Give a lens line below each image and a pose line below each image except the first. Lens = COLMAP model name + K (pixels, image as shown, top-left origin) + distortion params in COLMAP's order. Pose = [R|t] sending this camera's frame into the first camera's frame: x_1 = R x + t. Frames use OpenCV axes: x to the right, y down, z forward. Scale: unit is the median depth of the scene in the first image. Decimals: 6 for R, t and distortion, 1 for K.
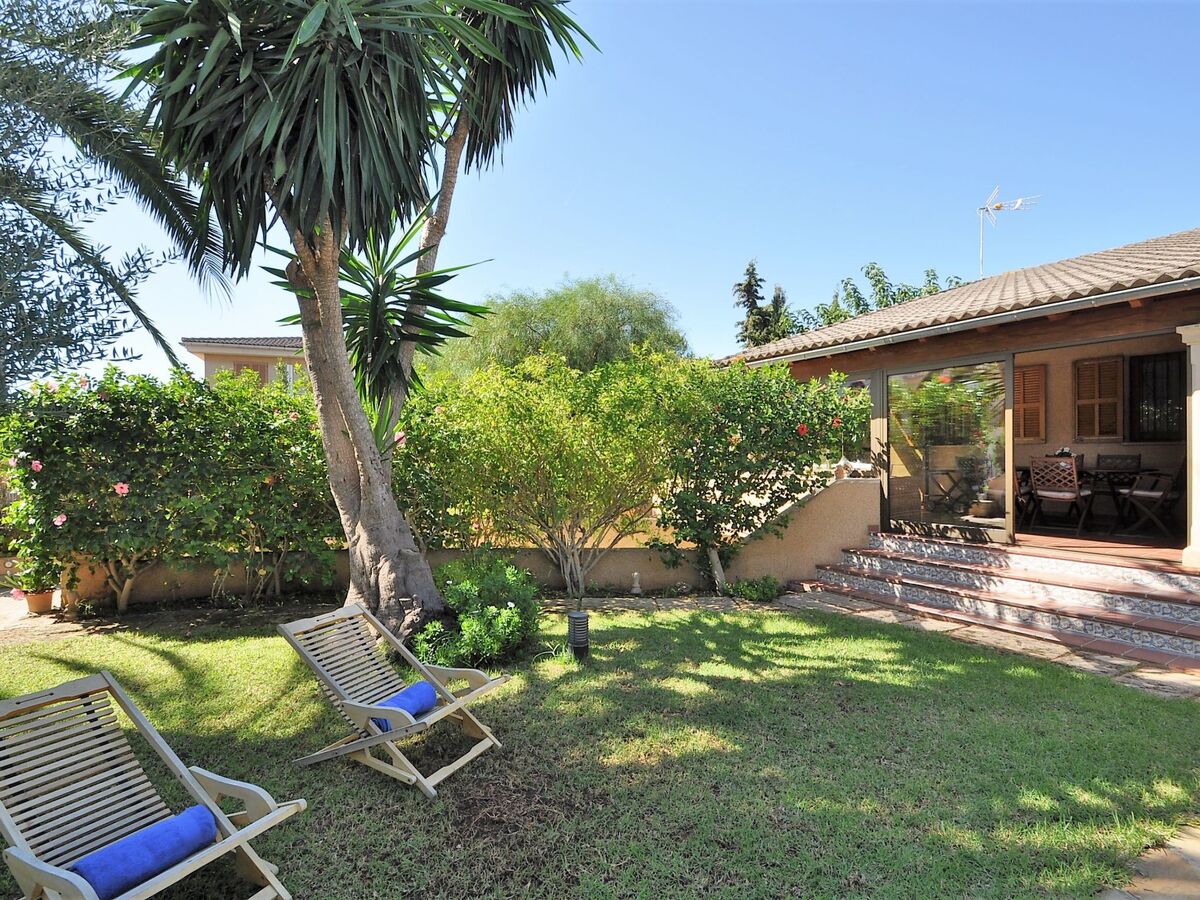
lens RADIAL K [[613.0, 0, 591.7], [0, 613.0, 458.2], [0, 0, 1]] dist [-0.001574, -0.002193]
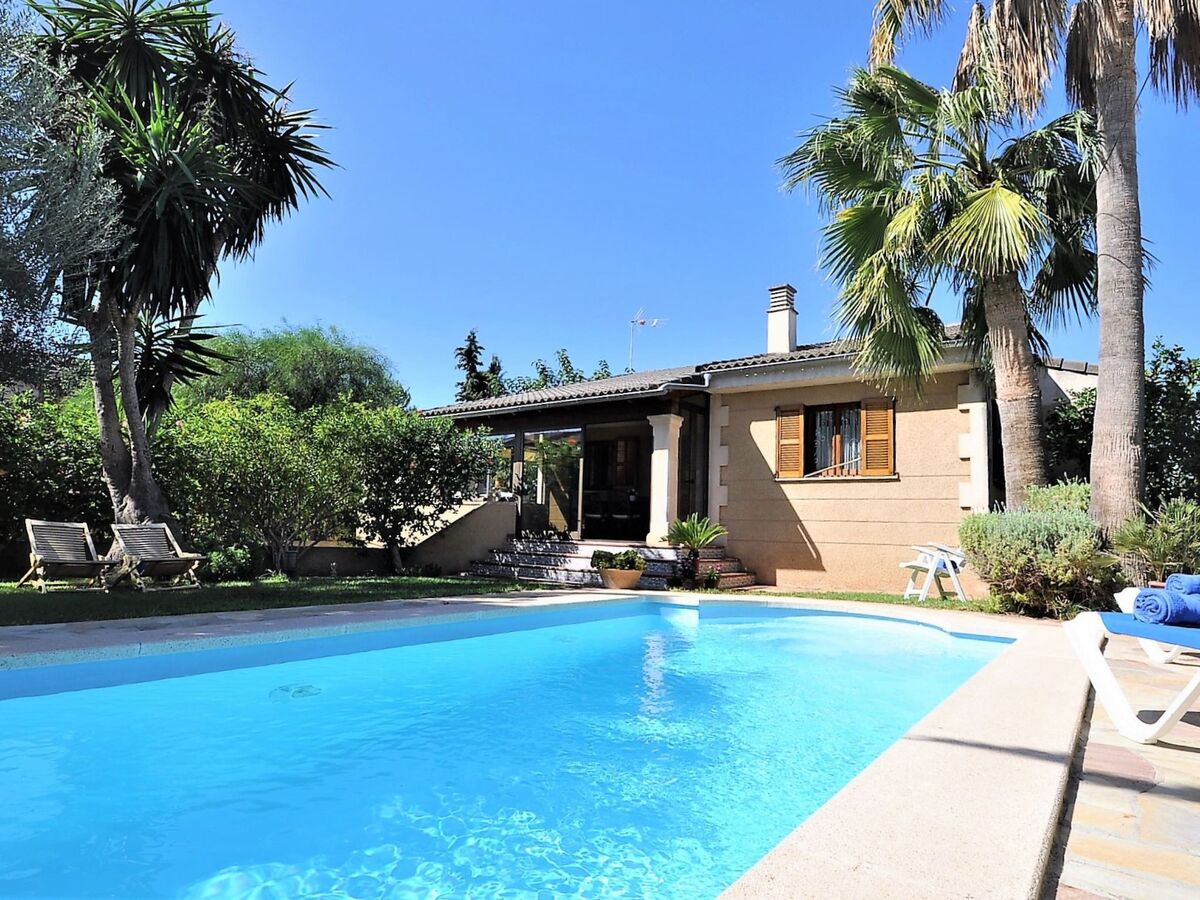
lens RADIAL K [[694.0, 0, 602.0], [0, 694.0, 469.2], [0, 0, 1]] dist [0.002501, -0.009890]
pose [[0.916295, 0.068660, 0.394576, -0.002984], [-0.034220, 0.995014, -0.093676, 0.112540], [-0.399041, 0.072332, 0.914076, -0.656970]]
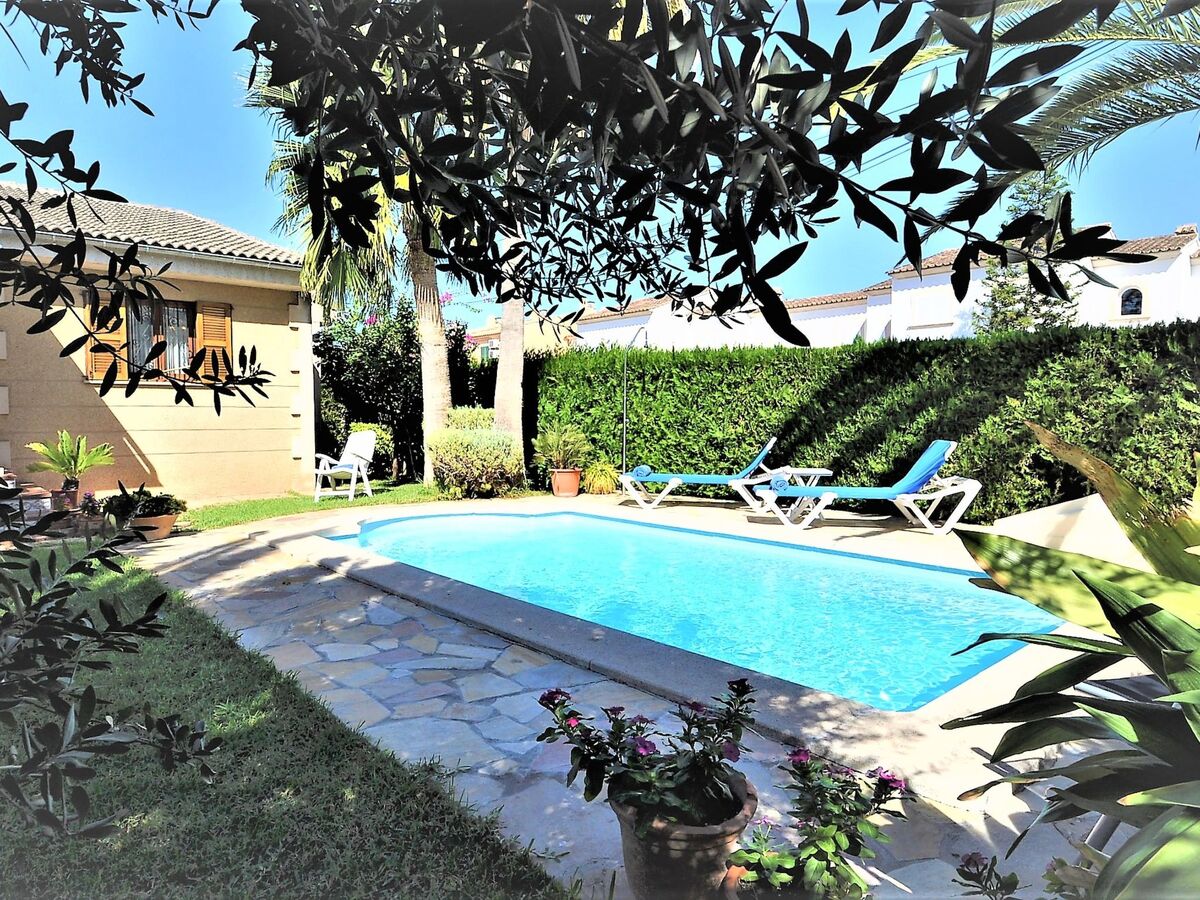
lens RADIAL K [[727.7, 0, 600.0], [0, 727.7, 450.0], [0, 0, 1]] dist [-0.037863, 0.000020]
pose [[-0.217286, -0.039025, 0.975328, -0.526250], [0.004285, 0.999153, 0.040933, 0.050718], [-0.976099, 0.013073, -0.216935, -0.002738]]
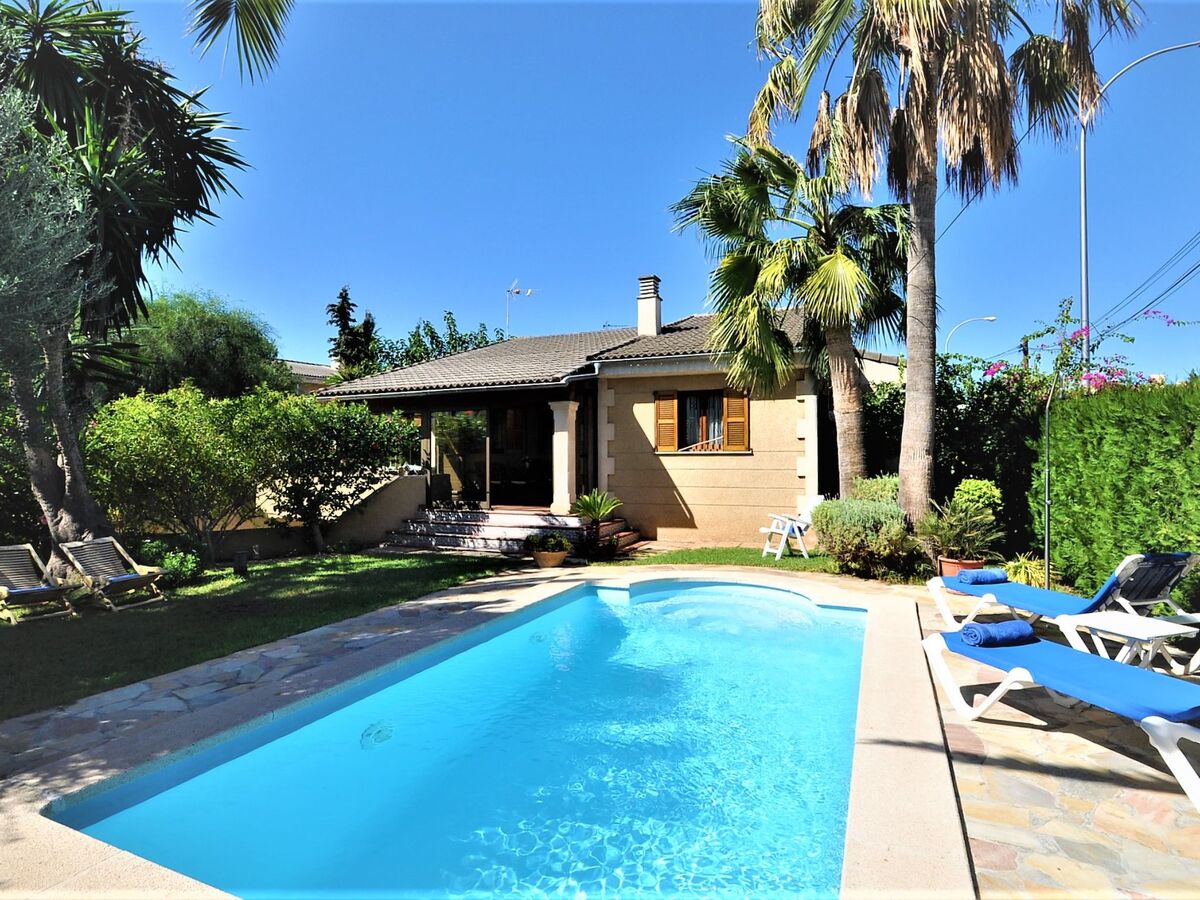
lens RADIAL K [[643.1, 0, 605.1], [0, 643.1, 444.5], [0, 0, 1]] dist [-0.001248, -0.001150]
pose [[0.799947, 0.013886, 0.599909, -0.186225], [0.000914, 0.999703, -0.024359, -0.006340], [-0.600069, 0.020035, 0.799697, -0.699437]]
